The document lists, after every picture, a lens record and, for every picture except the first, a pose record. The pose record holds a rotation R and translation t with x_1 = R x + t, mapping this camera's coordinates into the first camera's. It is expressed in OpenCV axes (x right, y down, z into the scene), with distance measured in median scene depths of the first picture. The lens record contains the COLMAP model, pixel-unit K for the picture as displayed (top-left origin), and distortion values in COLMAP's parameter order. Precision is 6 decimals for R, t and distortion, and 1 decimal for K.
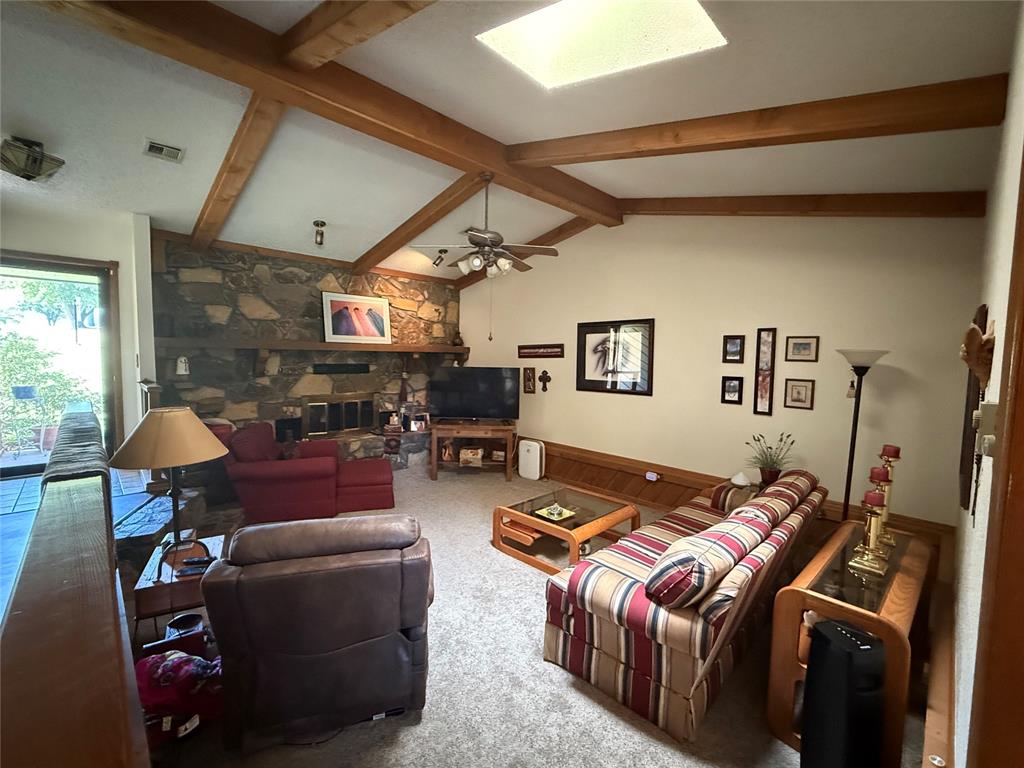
lens RADIAL K [[447.0, 0, 520.1], [0, 447.0, 384.6], [0, 0, 1]] dist [-0.002113, 0.001060]
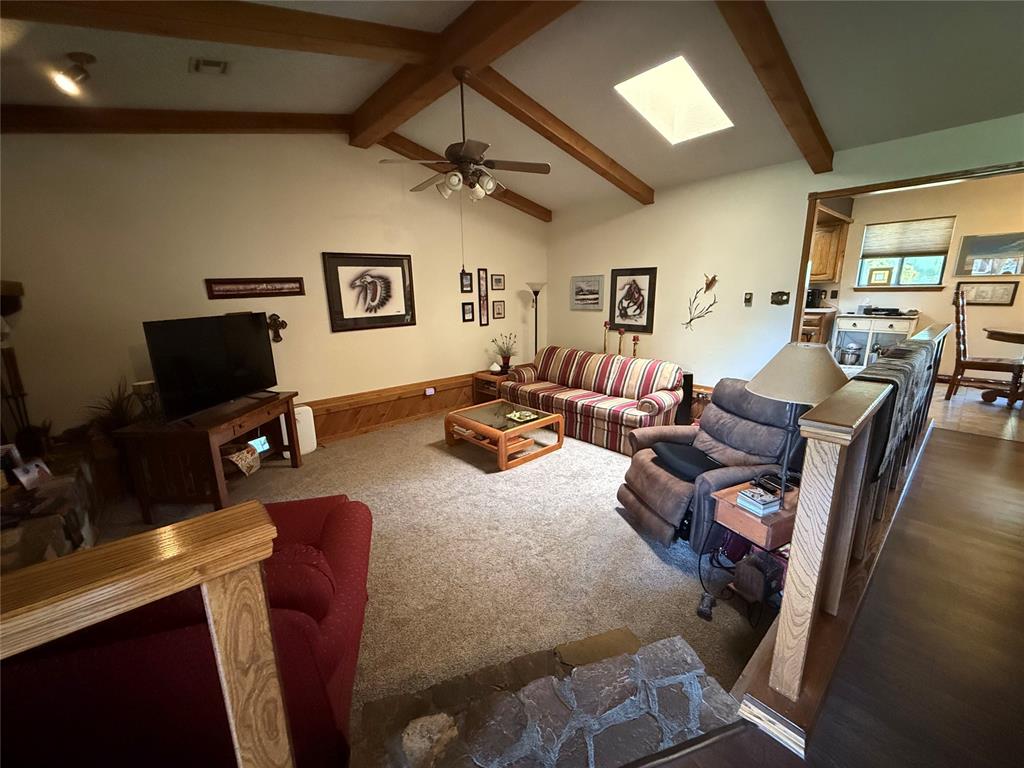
lens RADIAL K [[408.8, 0, 508.4], [0, 408.8, 382.0], [0, 0, 1]] dist [0.001526, 0.000165]
pose [[0.055868, -0.239668, 0.969246, -0.693757], [0.084758, 0.968397, 0.234572, -0.054859], [-0.994834, 0.069047, 0.074416, 0.646577]]
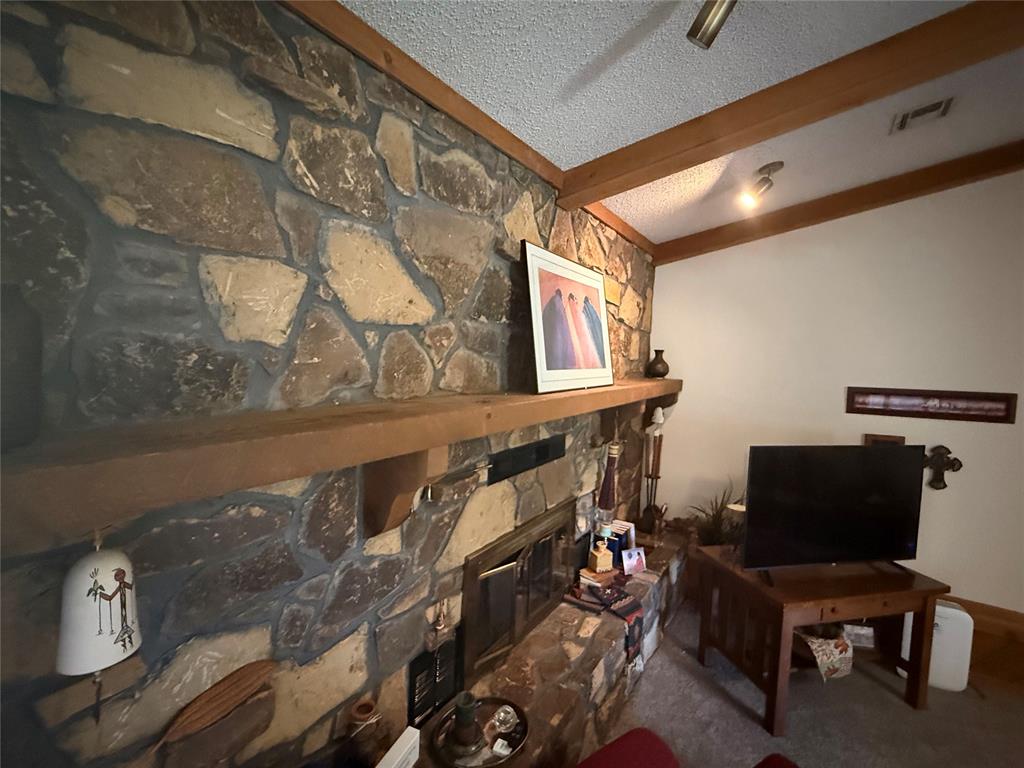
lens RADIAL K [[471.3, 0, 507.5], [0, 471.3, 382.5], [0, 0, 1]] dist [-0.001774, -0.000913]
pose [[0.973779, 0.004821, 0.227443, -0.574753], [-0.007256, 0.999925, 0.009871, -0.113583], [-0.227379, -0.011263, 0.973741, 0.705883]]
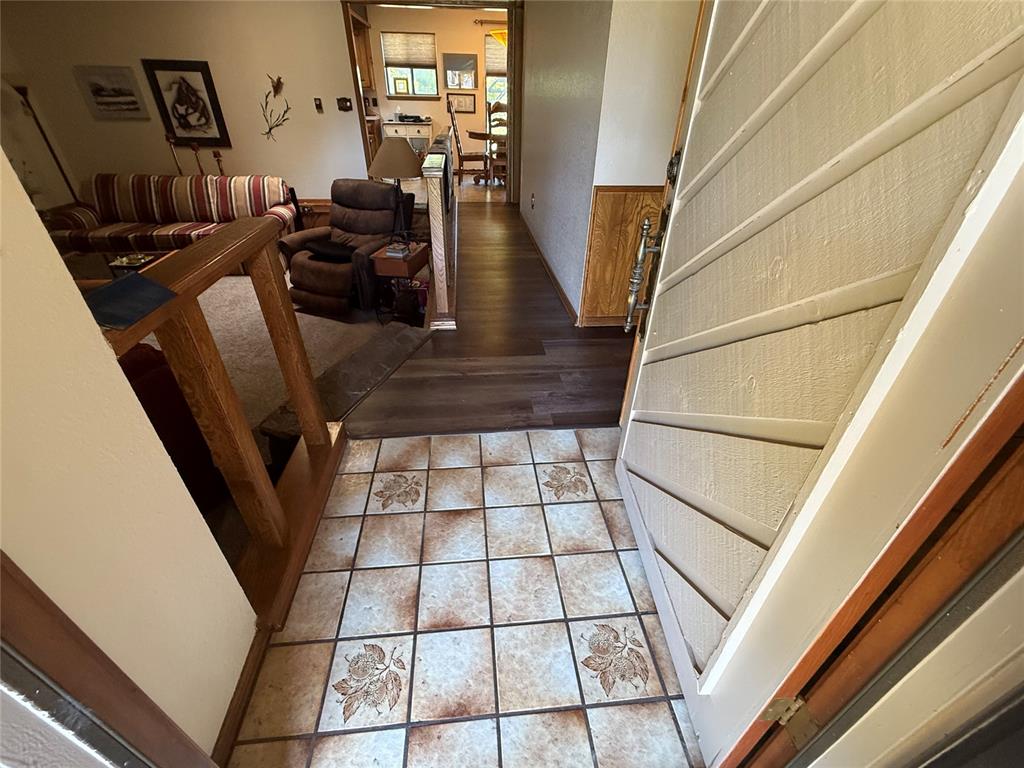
lens RADIAL K [[447.0, 0, 512.5], [0, 447.0, 387.5], [0, 0, 1]] dist [-0.002113, 0.001060]
pose [[-0.779603, -0.370653, 0.504812, -0.875040], [0.009569, 0.798912, 0.601371, -0.071709], [-0.626201, 0.473662, -0.619288, 0.845318]]
